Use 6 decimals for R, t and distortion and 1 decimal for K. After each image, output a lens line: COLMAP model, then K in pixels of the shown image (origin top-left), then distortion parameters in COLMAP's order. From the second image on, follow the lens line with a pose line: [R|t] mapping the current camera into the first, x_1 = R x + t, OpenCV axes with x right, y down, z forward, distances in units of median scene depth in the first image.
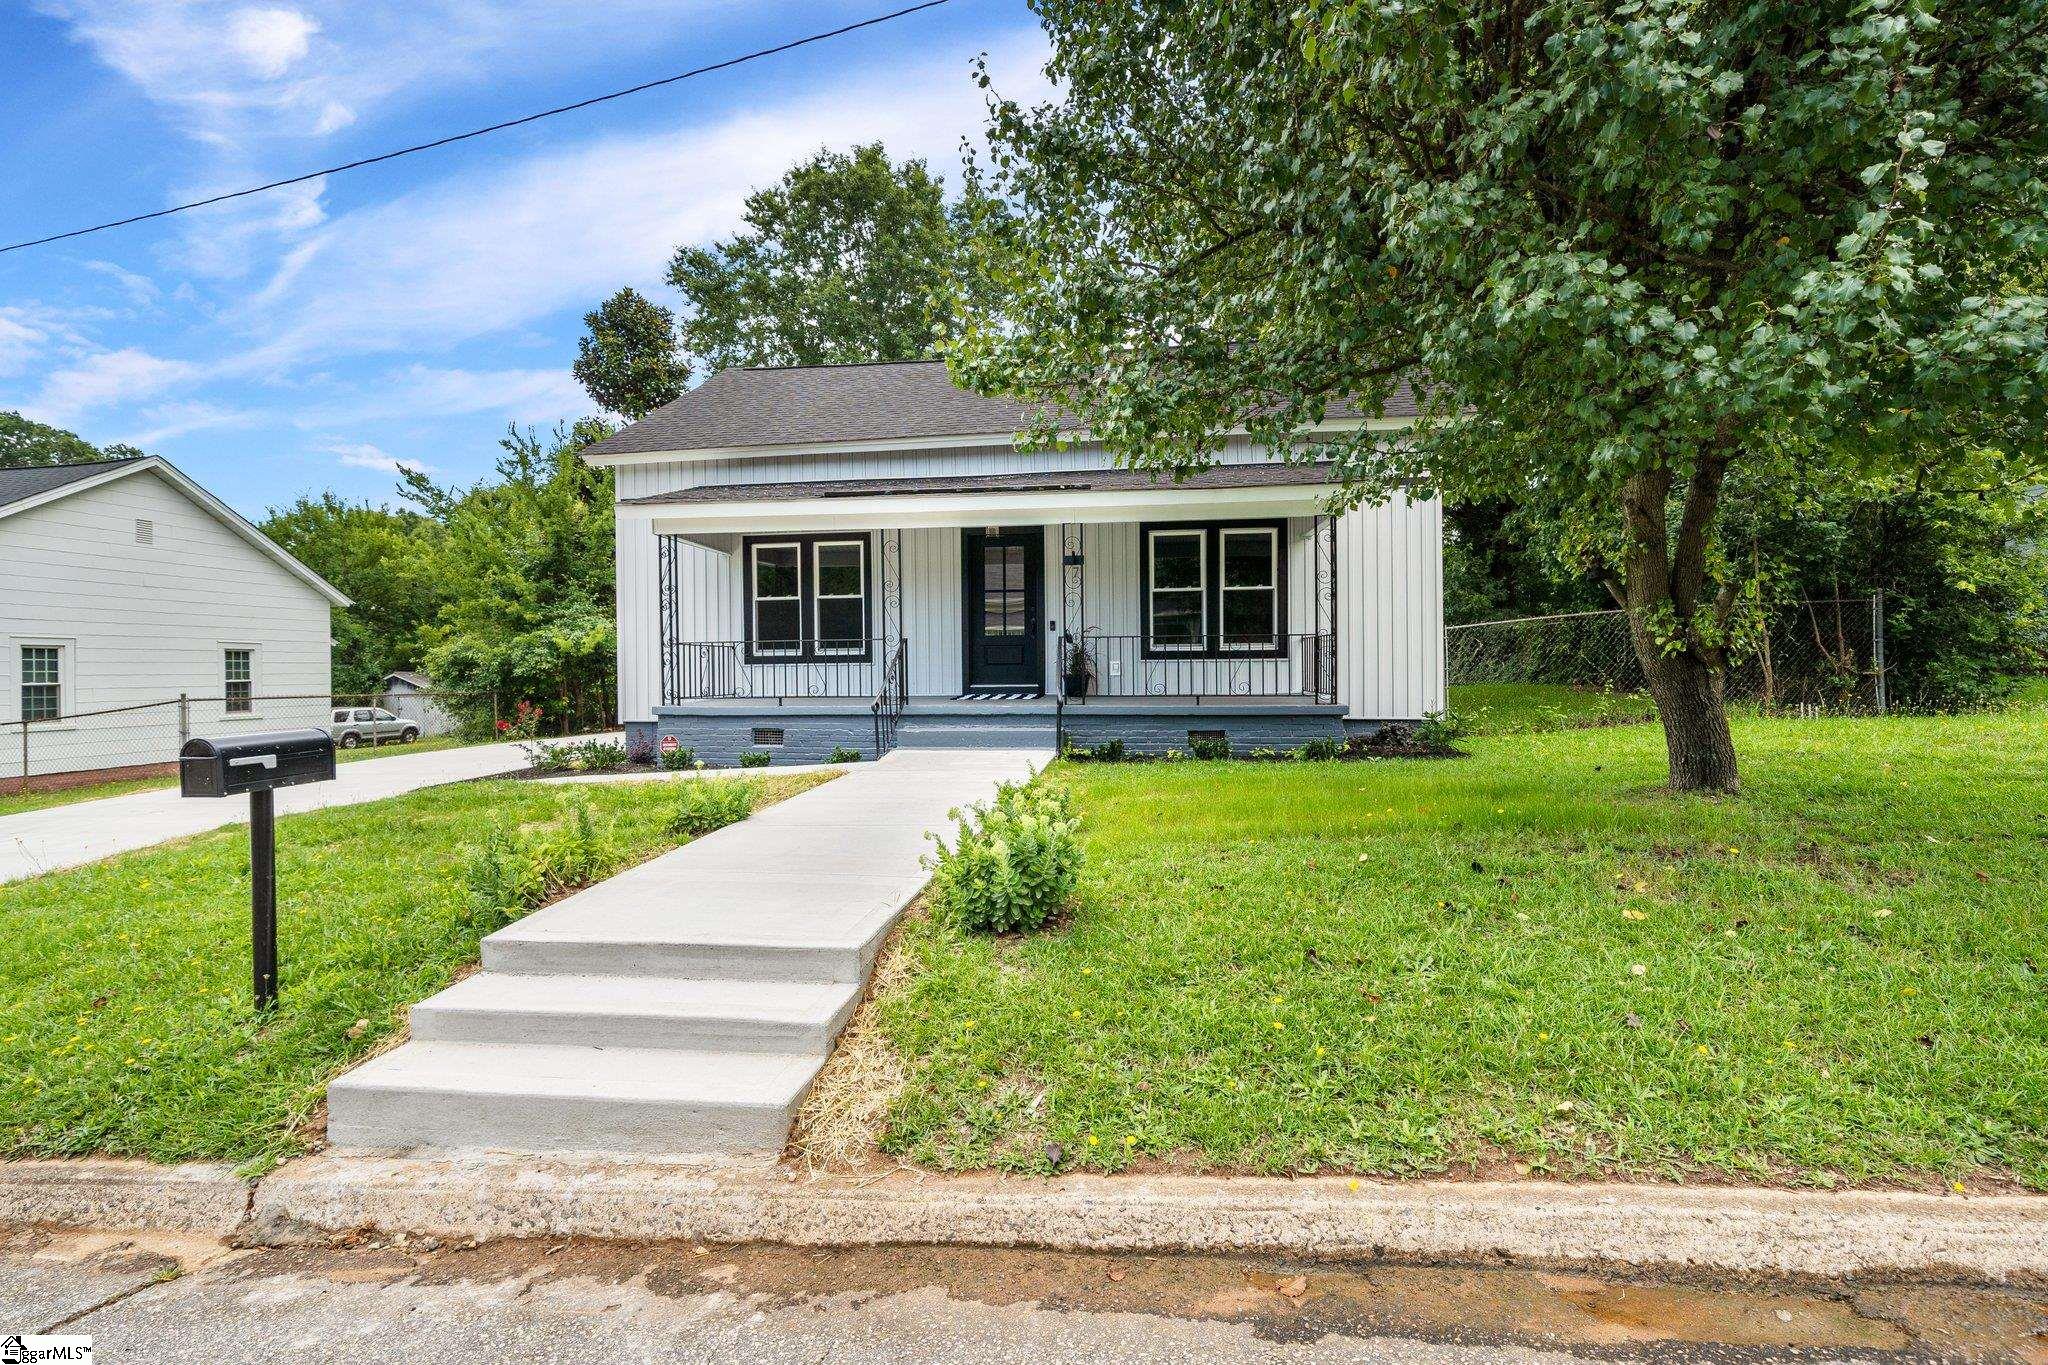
lens RADIAL K [[905.0, 0, 1004.4], [0, 905.0, 666.9], [0, 0, 1]] dist [0.003706, 0.001194]
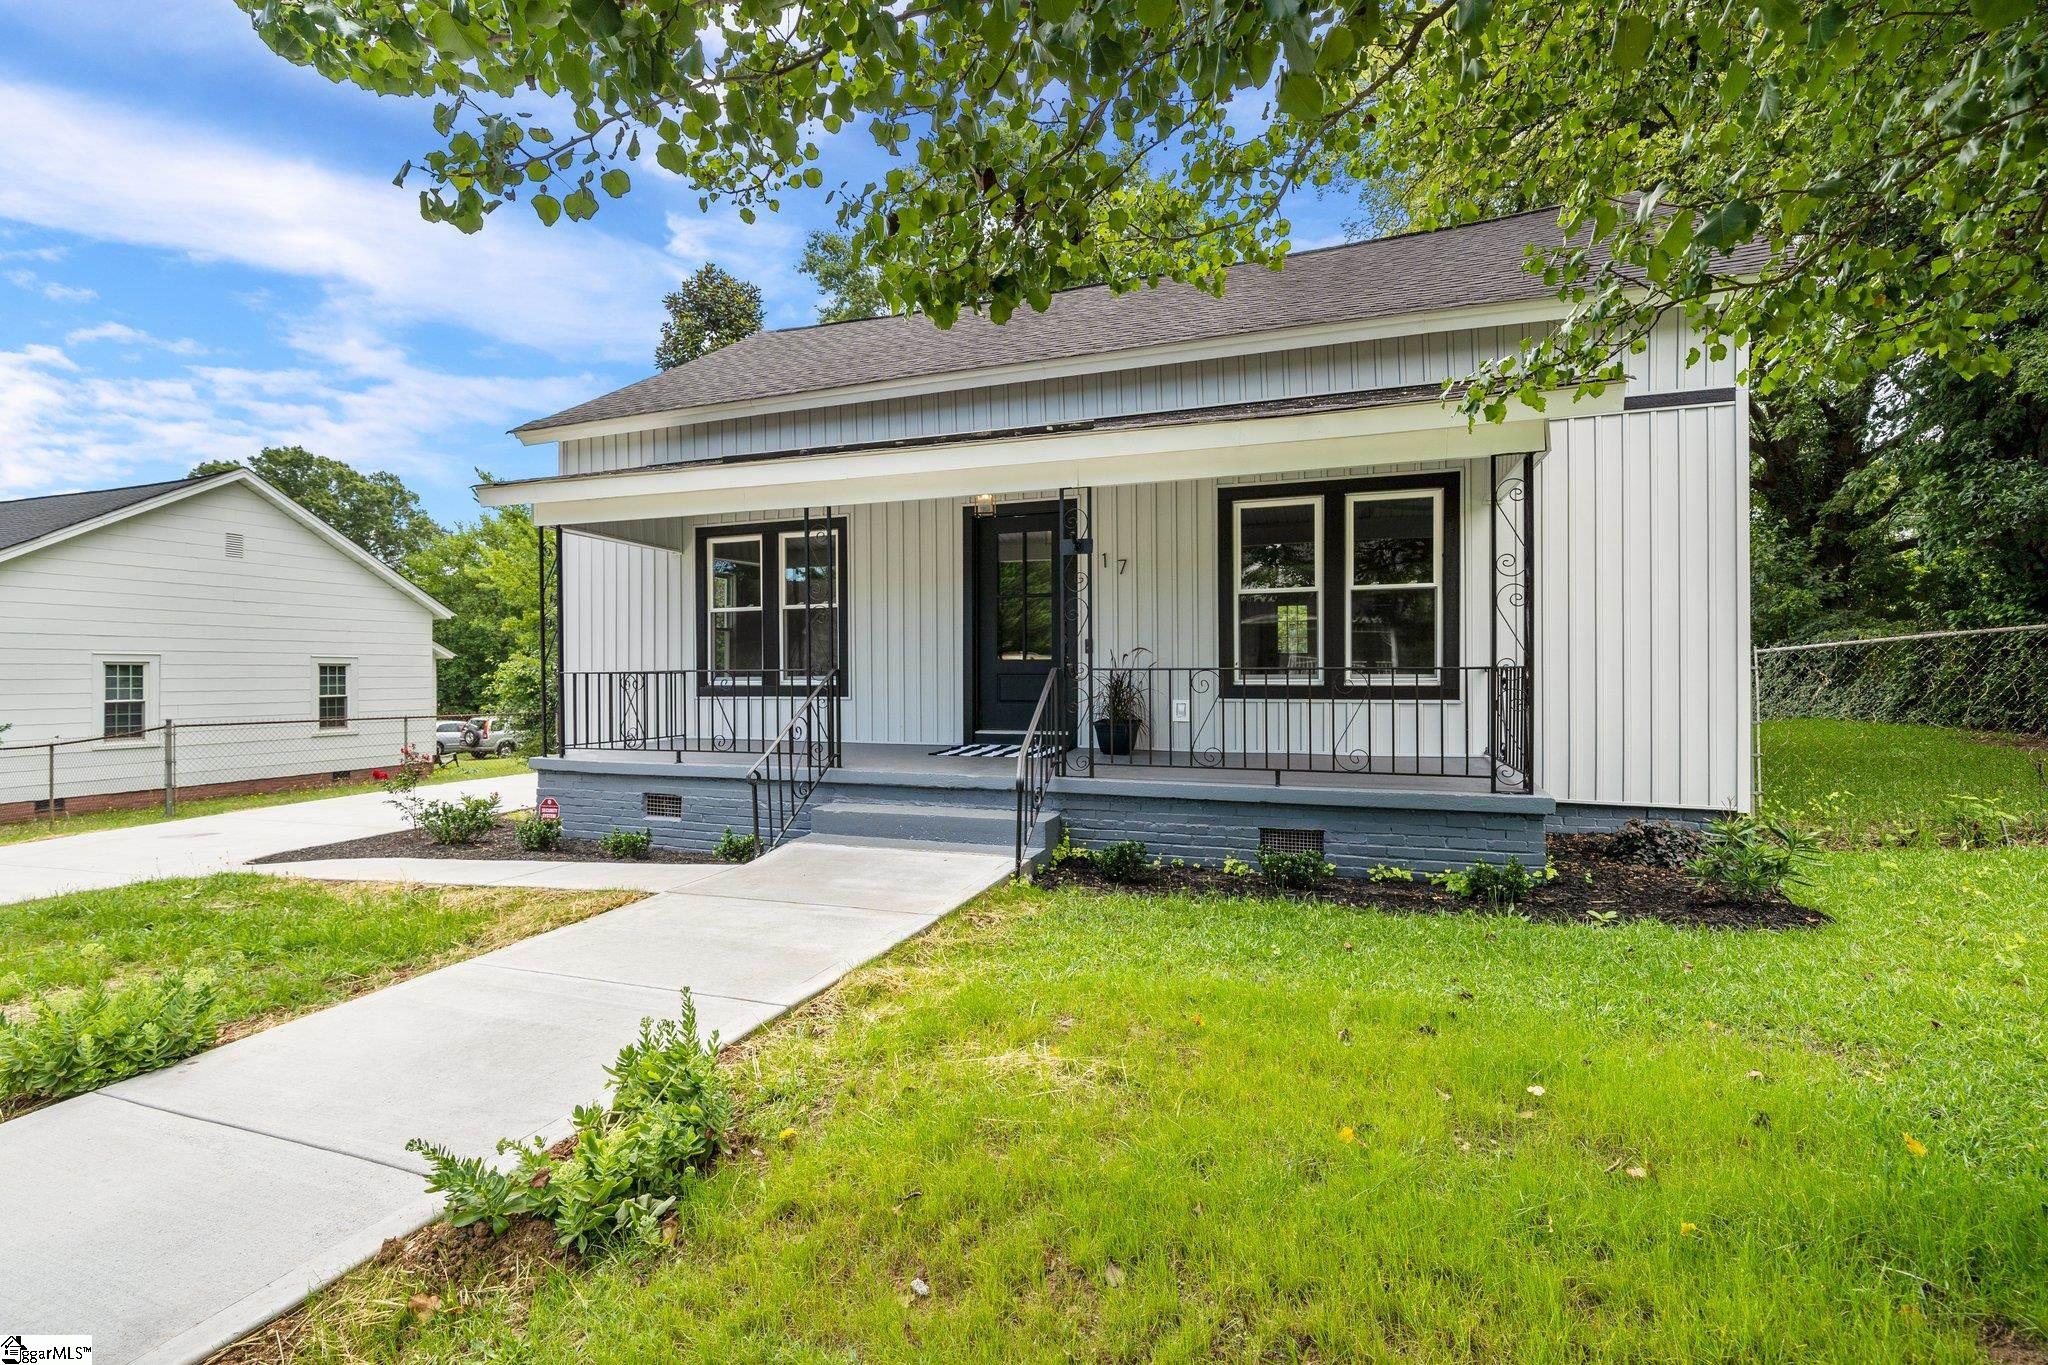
lens RADIAL K [[943.2, 0, 995.9], [0, 943.2, 672.5], [0, 0, 1]] dist [0.000459, -0.000100]
pose [[0.976947, 0.004607, -0.213431, 0.090636], [-0.004632, 0.999989, 0.000383, -0.017169], [0.213430, 0.000614, 0.976958, 0.196383]]
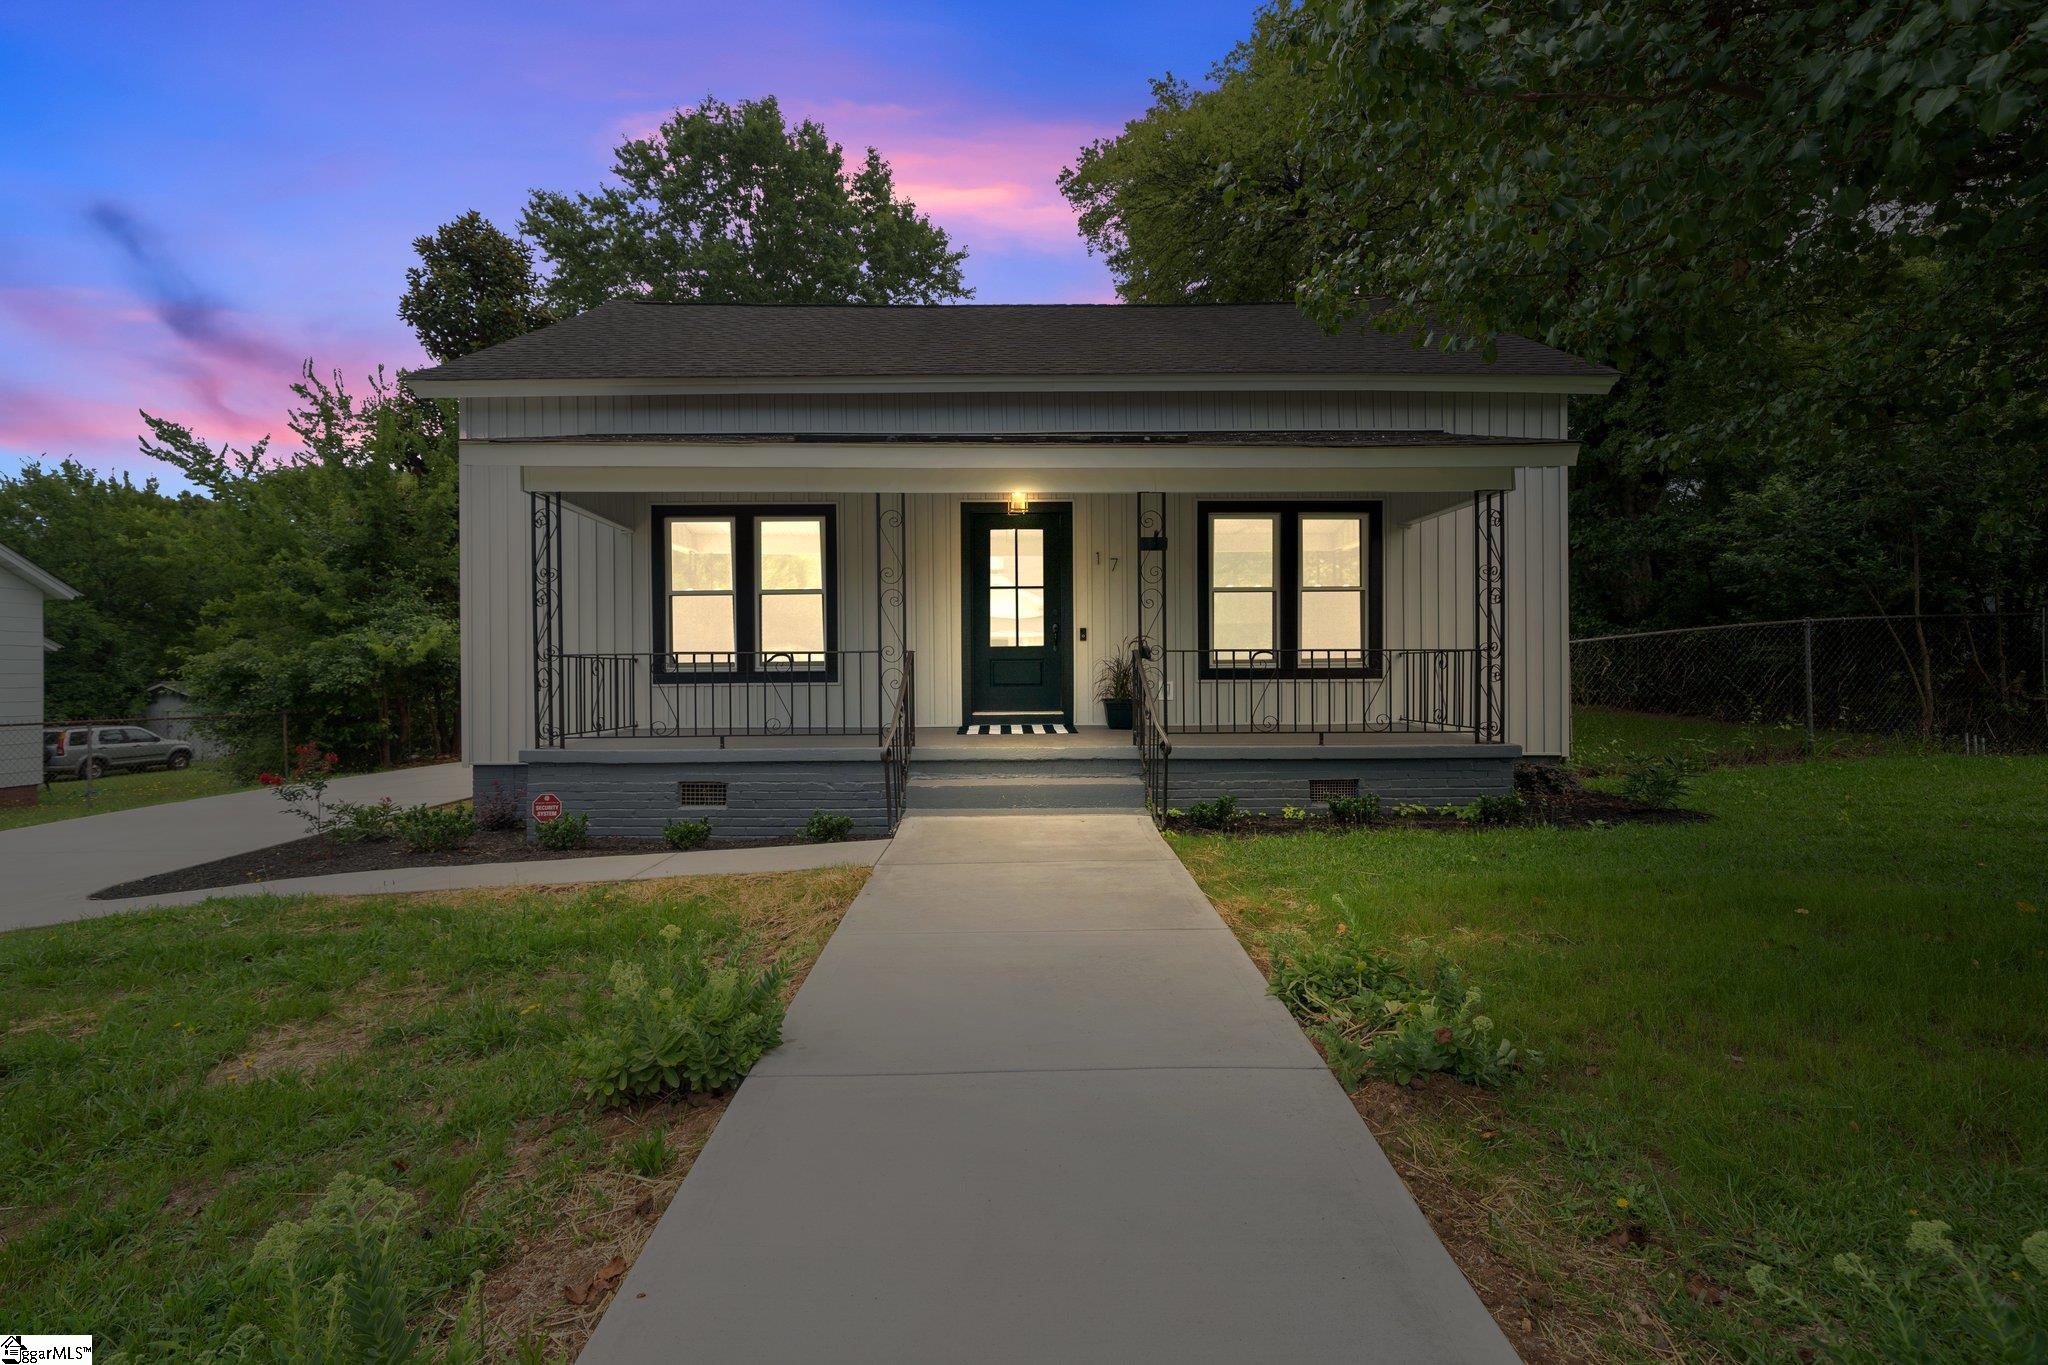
lens RADIAL K [[905.0, 0, 1021.9], [0, 905.0, 671.2], [0, 0, 1]] dist [0.003706, 0.001194]
pose [[0.987893, 0.003198, 0.155107, -0.077278], [-0.002622, 0.999989, -0.003915, -0.007678], [-0.155118, 0.003461, 0.987890, 0.172554]]
